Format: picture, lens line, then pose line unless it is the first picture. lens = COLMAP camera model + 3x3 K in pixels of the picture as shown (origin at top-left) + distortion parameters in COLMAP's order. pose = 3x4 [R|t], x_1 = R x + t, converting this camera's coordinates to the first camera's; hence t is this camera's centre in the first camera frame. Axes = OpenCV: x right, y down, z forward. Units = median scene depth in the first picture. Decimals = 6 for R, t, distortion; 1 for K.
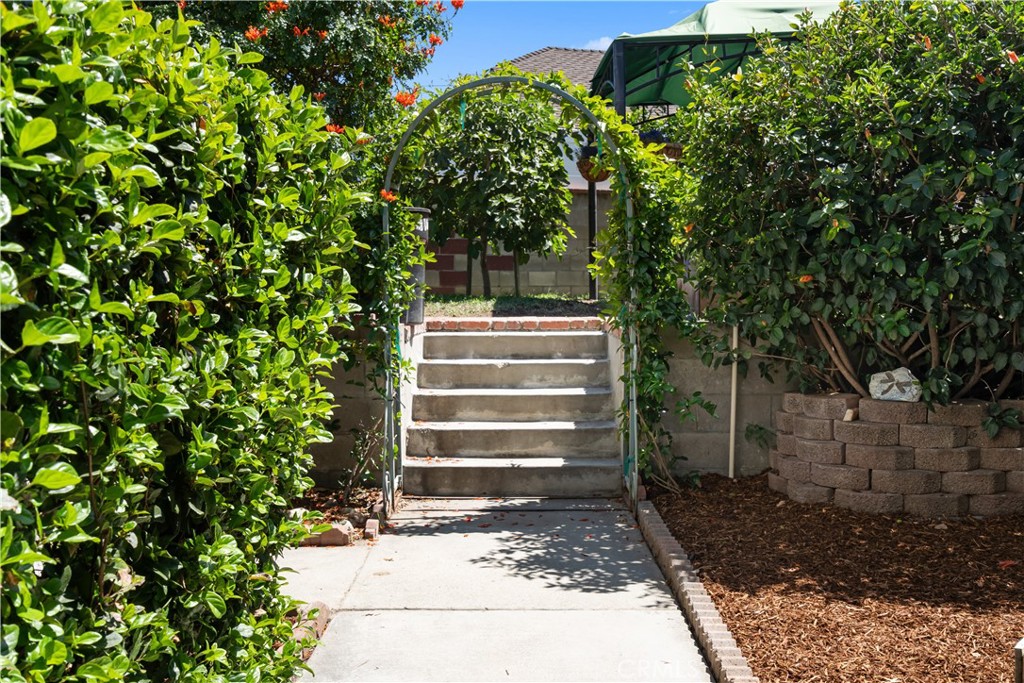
lens RADIAL K [[1013.2, 0, 512.0], [0, 1013.2, 341.5], [0, 0, 1]] dist [-0.001817, -0.000540]
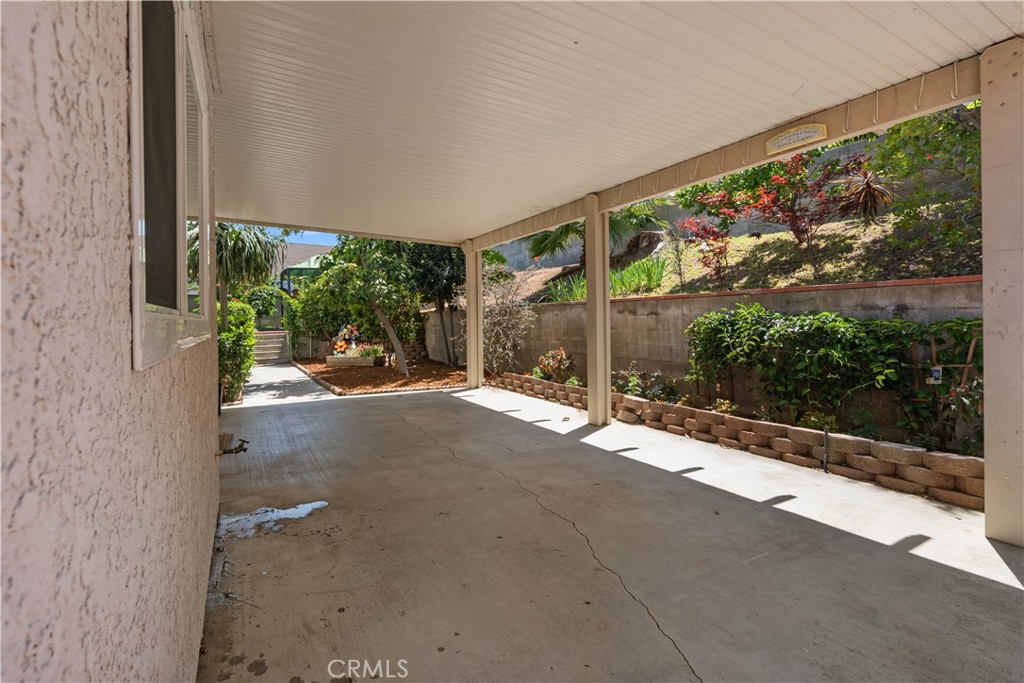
lens RADIAL K [[478.8, 0, 511.2], [0, 478.8, 318.8], [0, 0, 1]] dist [-0.000482, -0.000233]
pose [[0.864730, -0.014494, 0.502027, -0.077542], [0.043224, 0.998023, -0.045637, 0.044964], [-0.500373, 0.061163, 0.863647, -0.952613]]
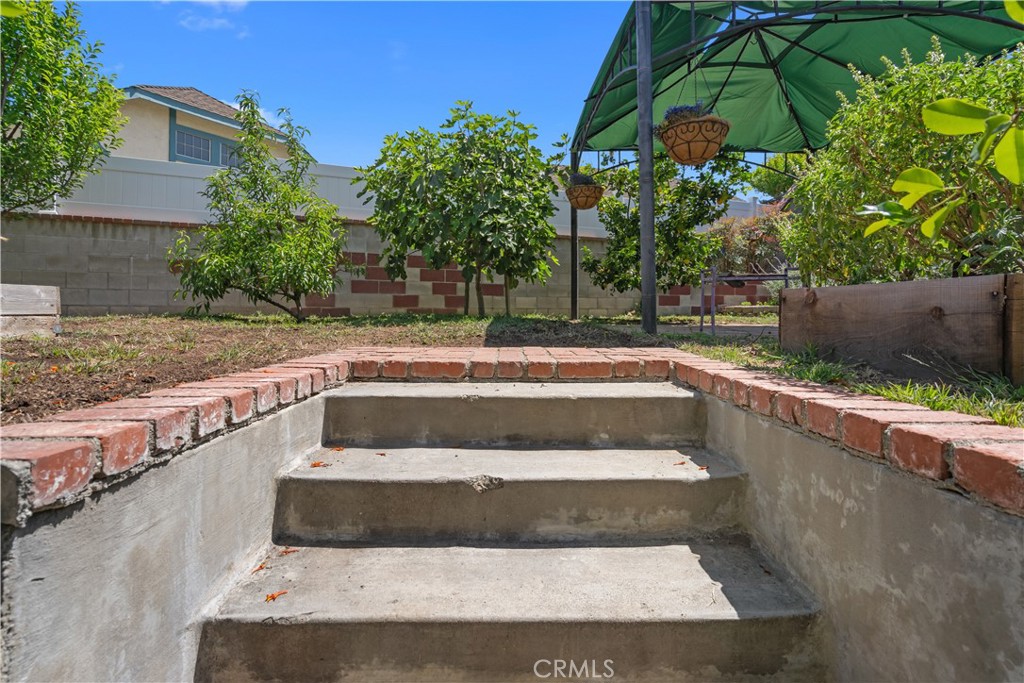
lens RADIAL K [[478.8, 0, 511.2], [0, 478.8, 318.8], [0, 0, 1]] dist [-0.000482, -0.000233]
pose [[0.999785, 0.006720, 0.019603, -0.002107], [-0.005963, 0.999244, -0.038422, -0.024253], [-0.019847, 0.038297, 0.999069, 0.534309]]
